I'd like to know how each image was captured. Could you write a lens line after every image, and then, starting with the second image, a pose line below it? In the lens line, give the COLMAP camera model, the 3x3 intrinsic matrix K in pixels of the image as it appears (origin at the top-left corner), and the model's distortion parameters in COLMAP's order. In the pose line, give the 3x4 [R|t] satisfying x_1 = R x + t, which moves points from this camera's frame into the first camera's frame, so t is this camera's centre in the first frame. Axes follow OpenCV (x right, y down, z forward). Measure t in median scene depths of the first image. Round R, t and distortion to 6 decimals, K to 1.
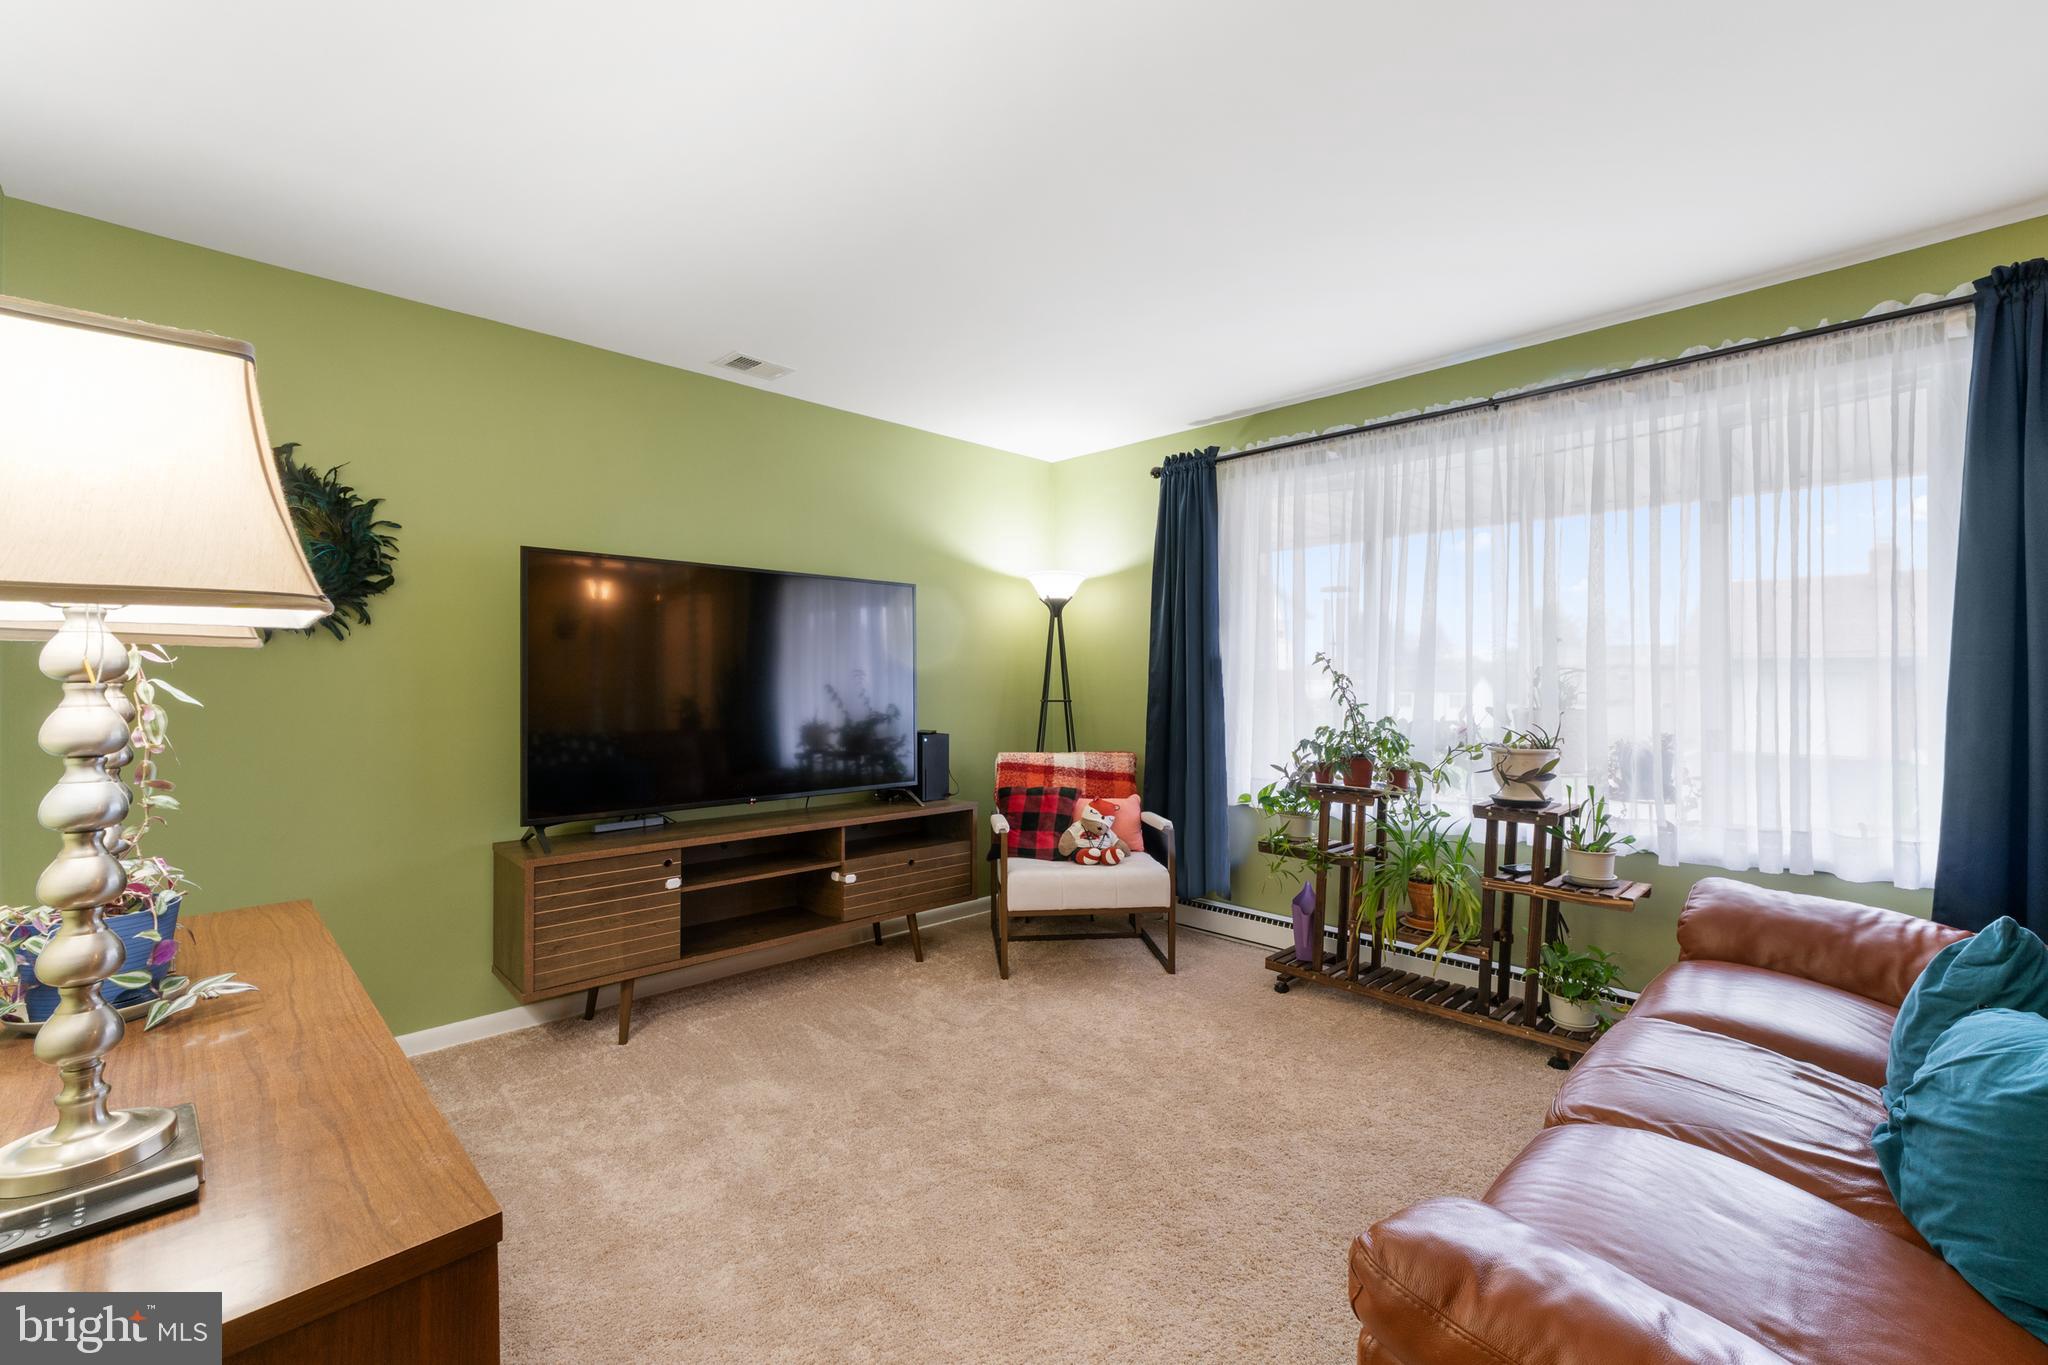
lens RADIAL K [[859.2, 0, 1033.0], [0, 859.2, 675.8], [0, 0, 1]] dist [0.001648, 0.000252]
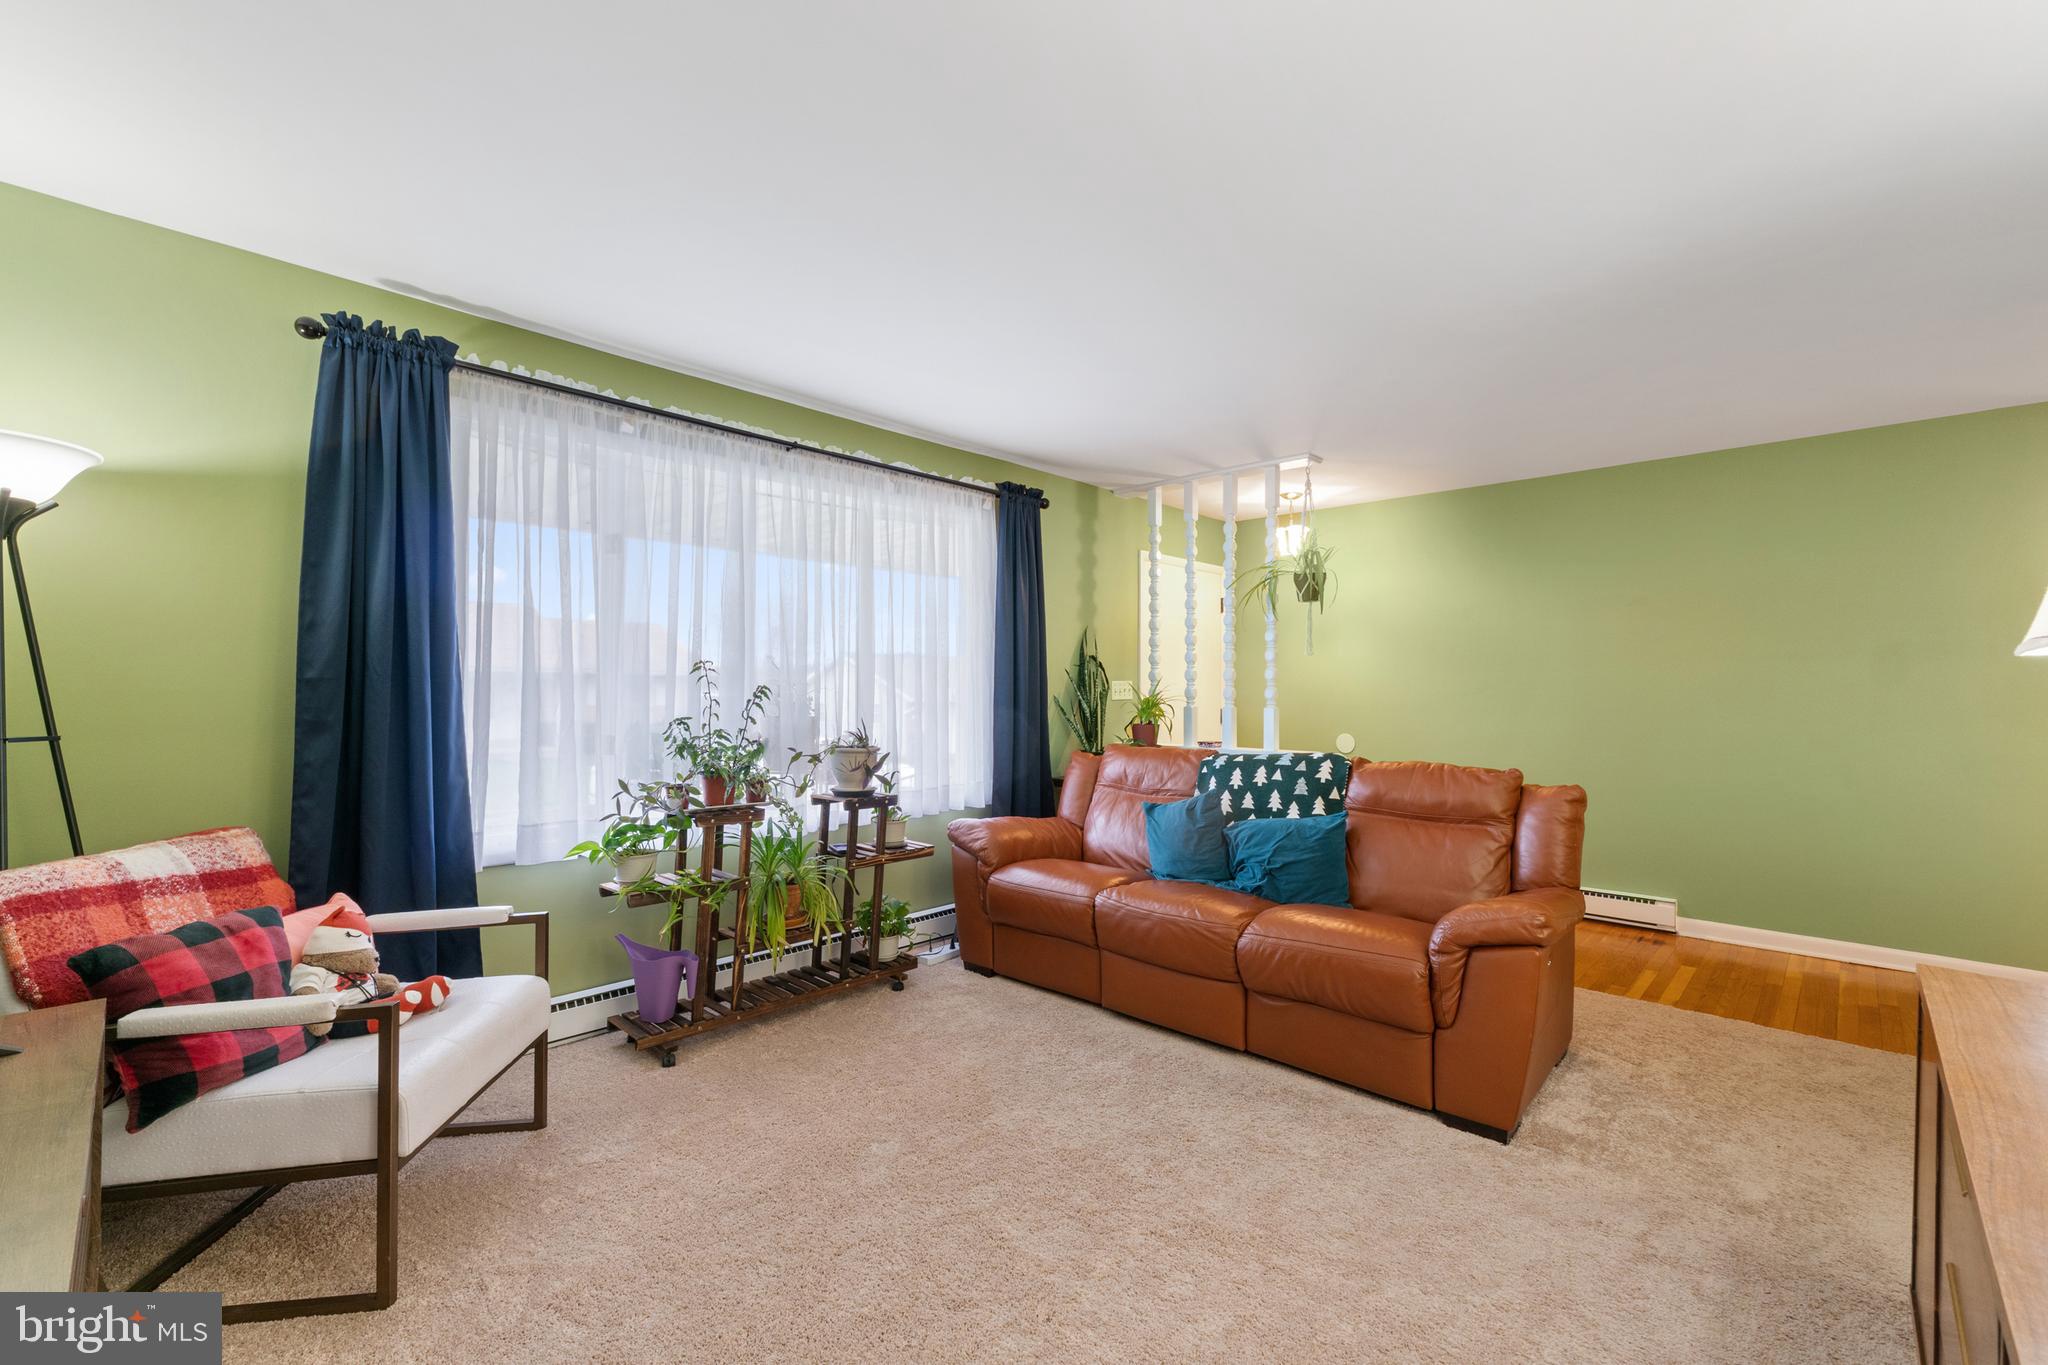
lens RADIAL K [[868.5, 0, 1024.0], [0, 868.5, 682.5], [0, 0, 1]] dist [0.001362, 0.000093]
pose [[-0.037705, 0.007691, 0.999259, -0.562324], [-0.007996, 0.999936, -0.007998, 0.000314], [-0.999257, -0.008292, -0.037641, 0.677169]]
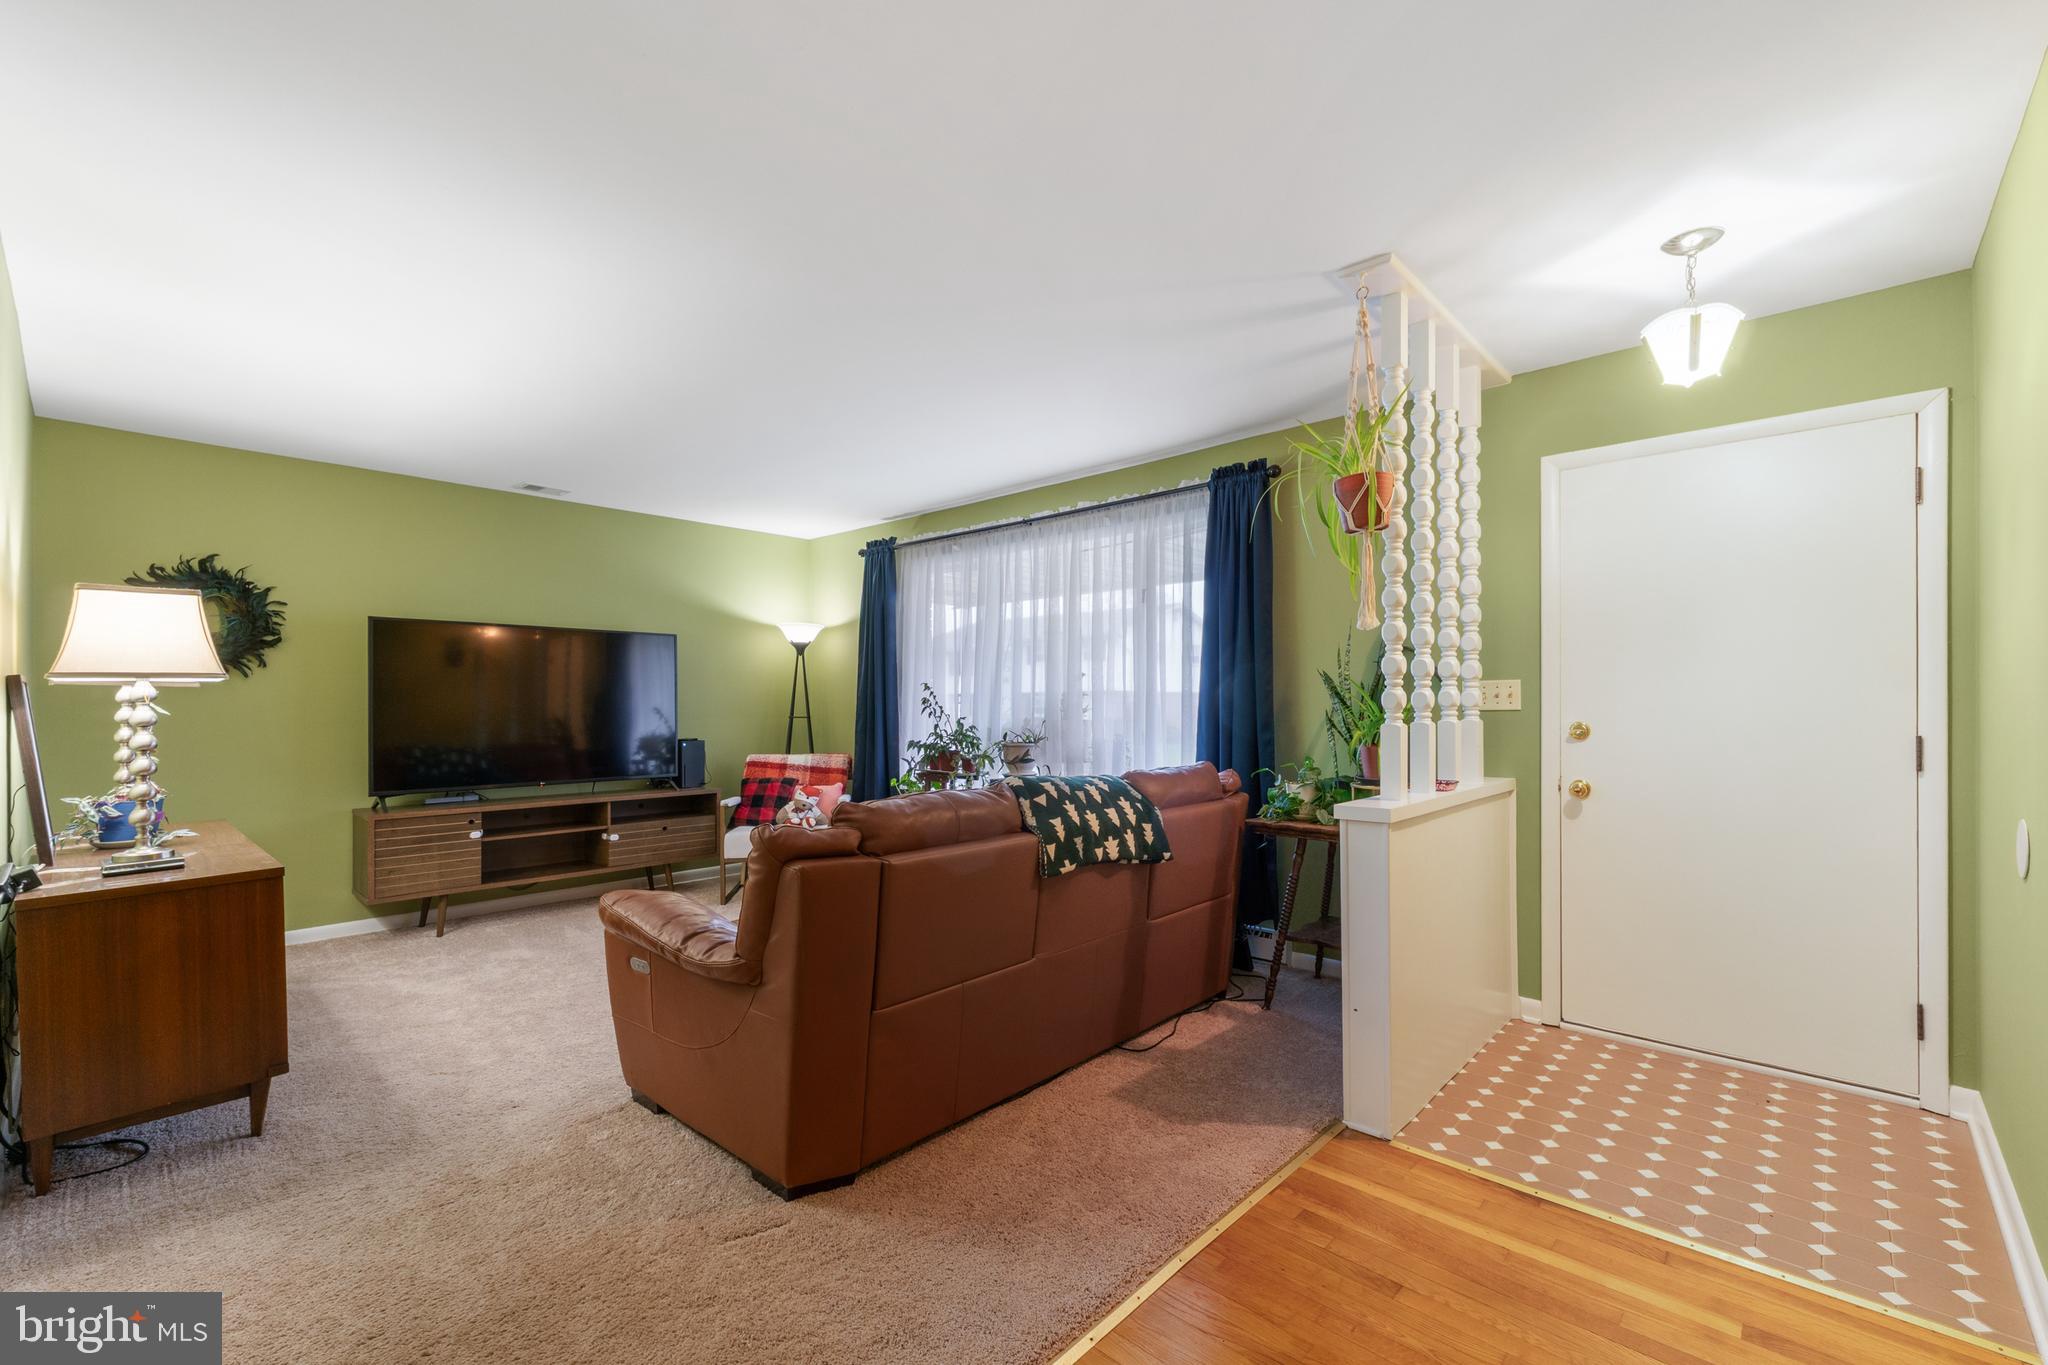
lens RADIAL K [[838.4, 0, 1015.7], [0, 838.4, 701.1], [0, 0, 1]] dist [0.000014, 0.000187]
pose [[0.998658, -0.002941, 0.051712, 0.400350], [0.002815, 0.999993, 0.002499, 0.001673], [-0.051719, -0.002350, 0.998659, -0.464987]]
